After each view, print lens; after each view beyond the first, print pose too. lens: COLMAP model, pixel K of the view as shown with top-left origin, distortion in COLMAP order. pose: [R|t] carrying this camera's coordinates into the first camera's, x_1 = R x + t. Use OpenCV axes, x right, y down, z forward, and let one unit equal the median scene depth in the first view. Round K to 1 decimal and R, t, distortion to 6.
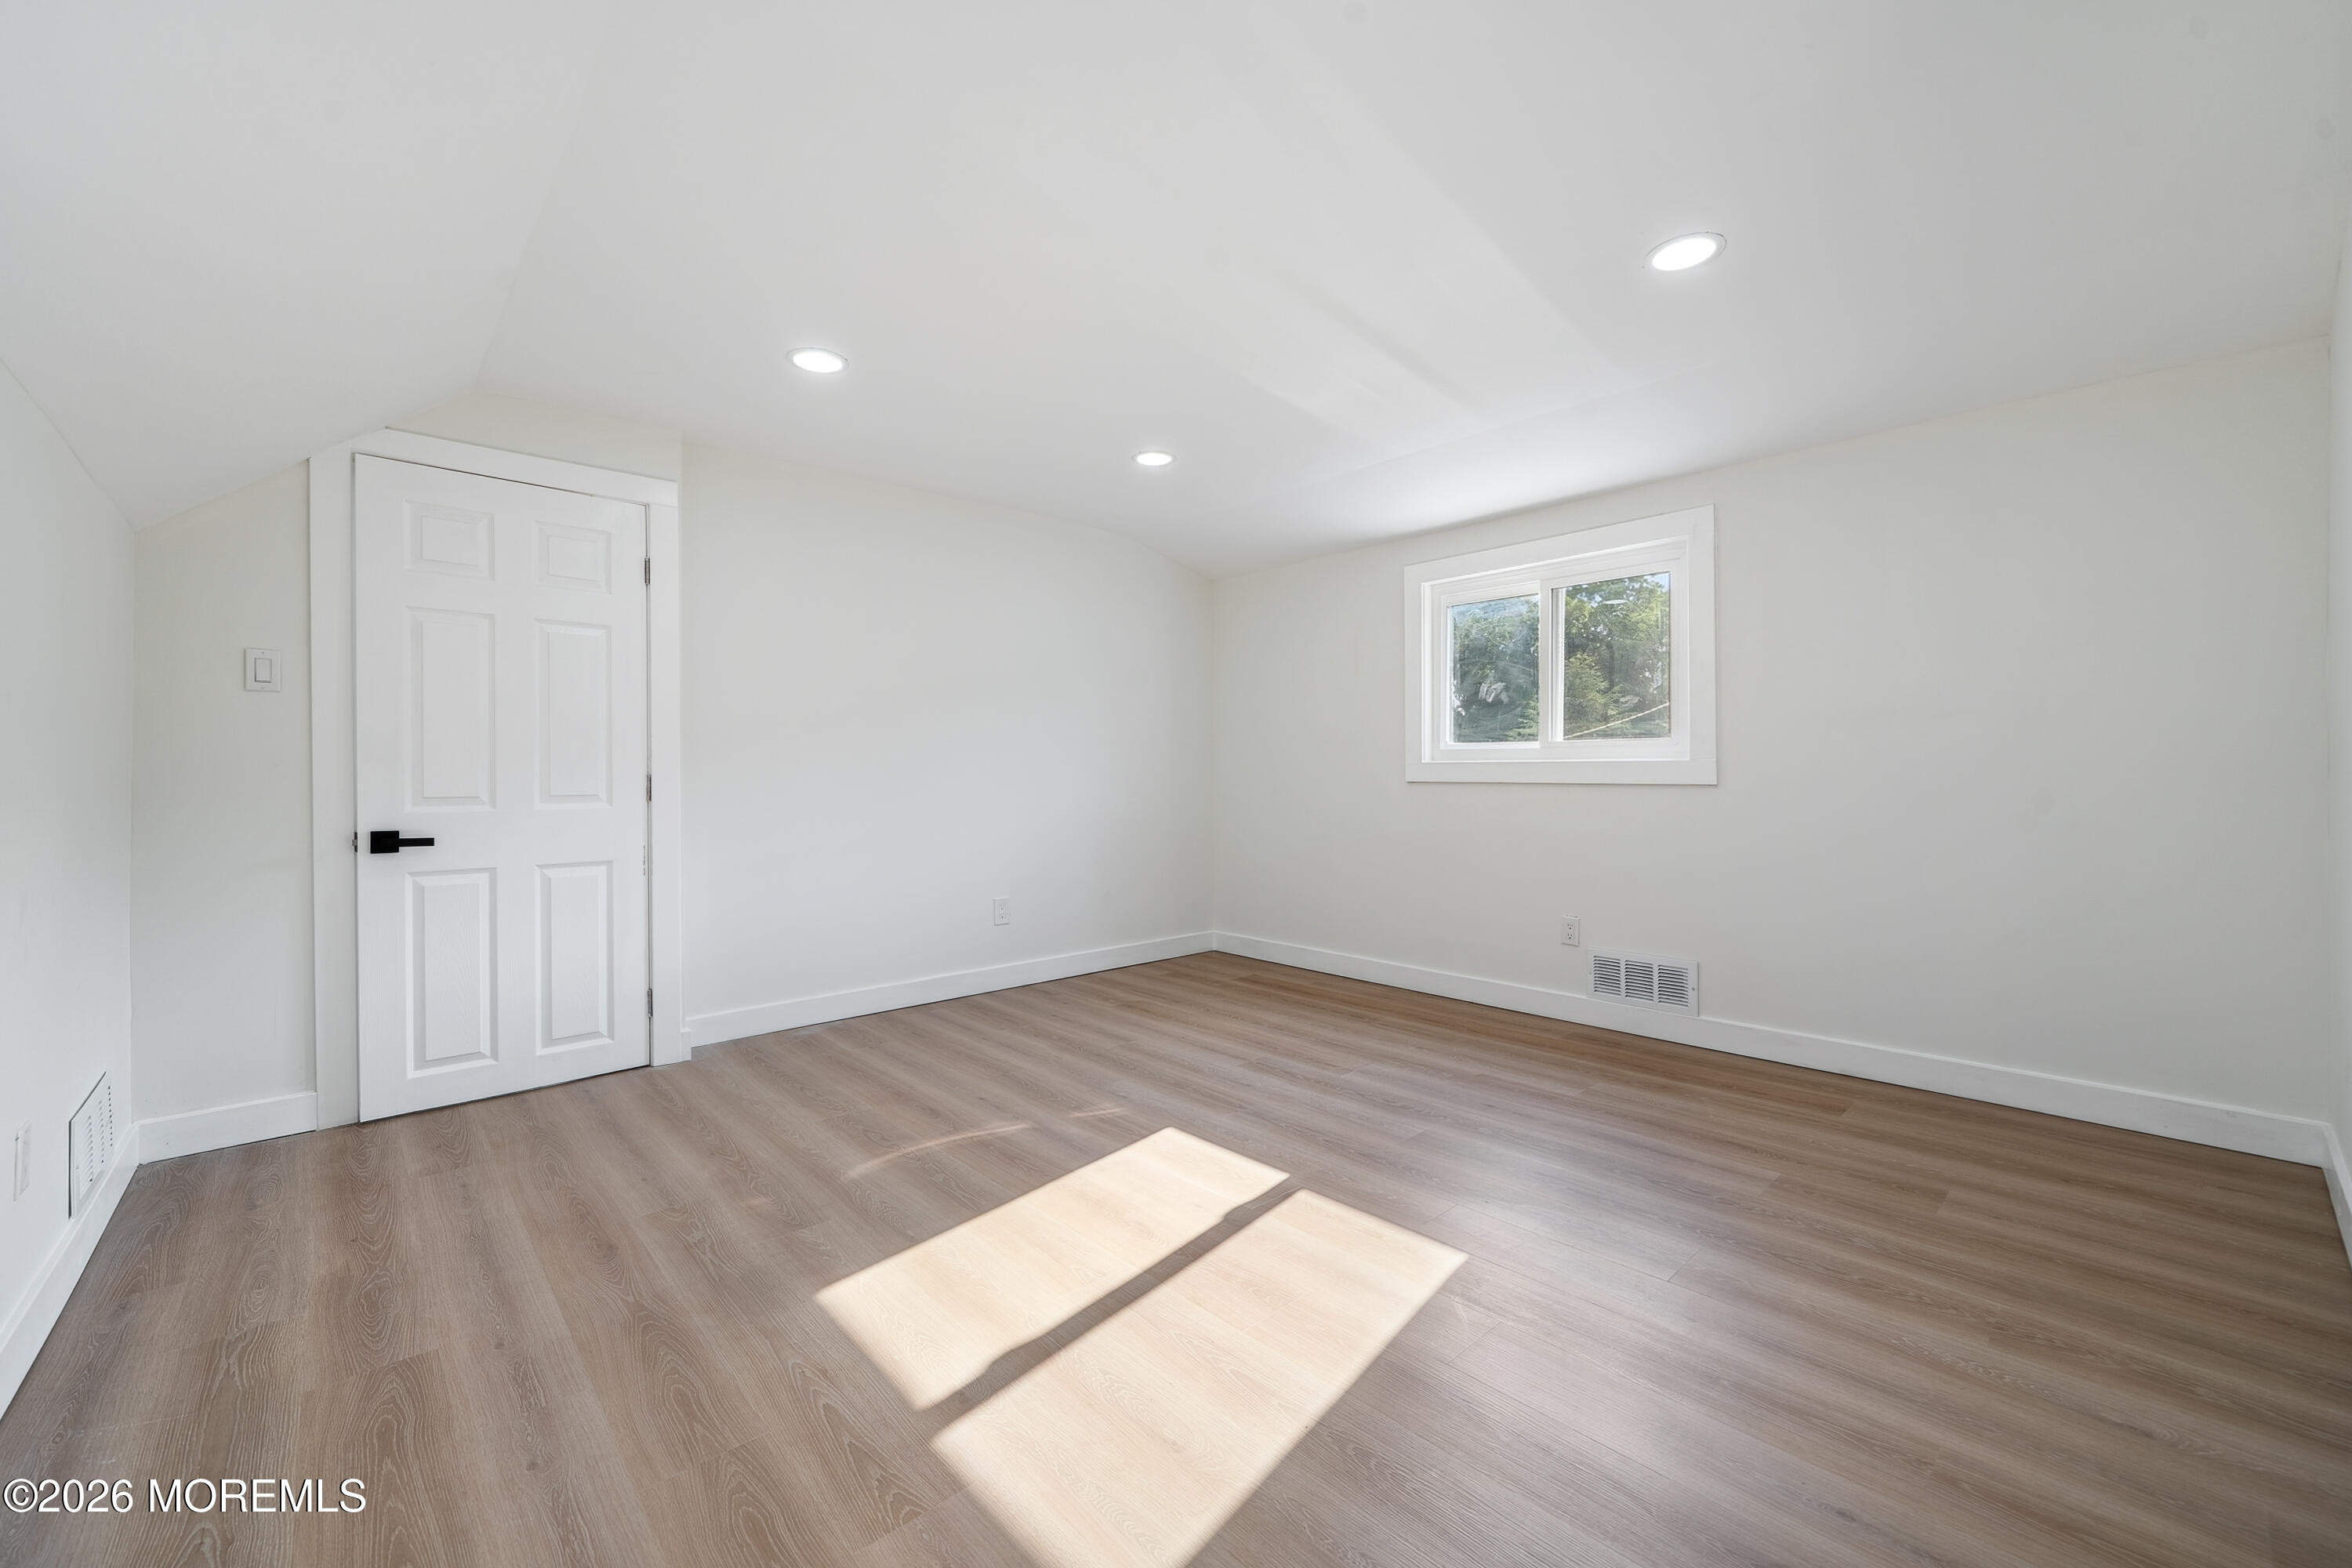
lens RADIAL K [[896.7, 0, 1160.1], [0, 896.7, 777.6], [0, 0, 1]] dist [-0.011598, -0.000538]
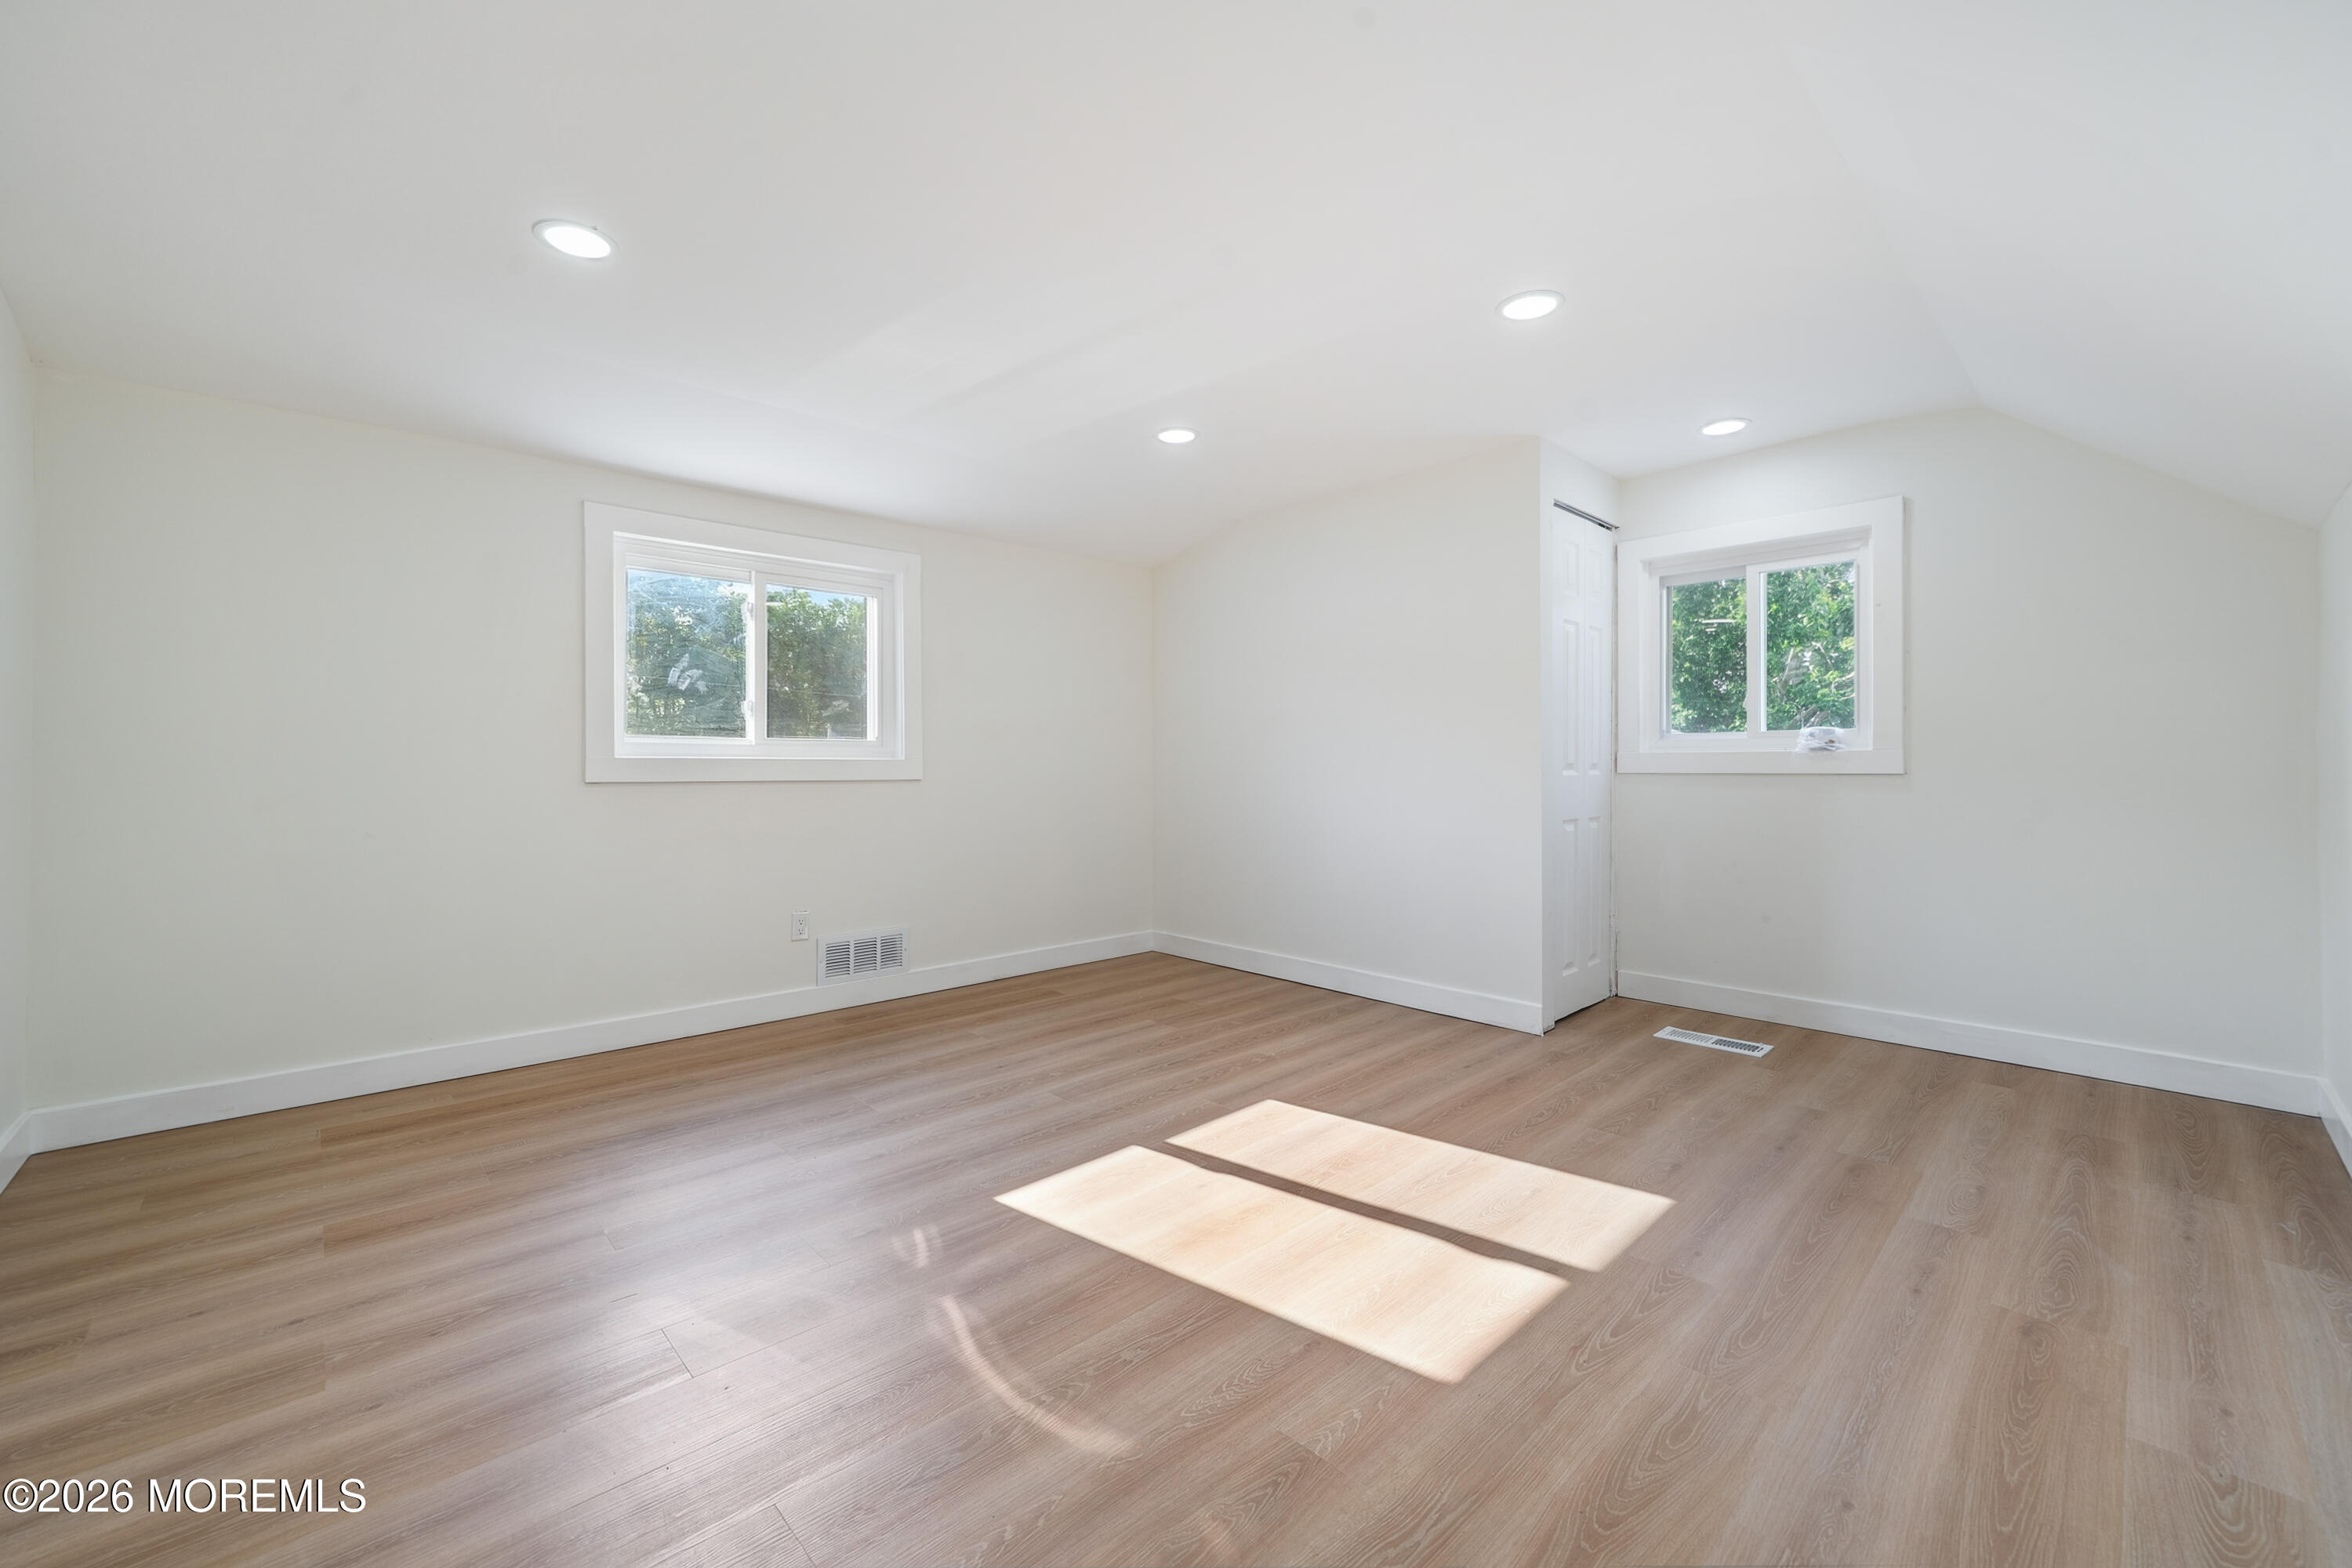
lens RADIAL K [[896.7, 0, 1170.6], [0, 896.7, 775.3], [0, 0, 1]] dist [-0.011598, -0.000538]
pose [[0.011574, -0.004554, 0.999923, -0.589892], [0.009481, 0.999945, 0.004444, -0.000519], [-0.999888, 0.009429, 0.011616, 0.608128]]
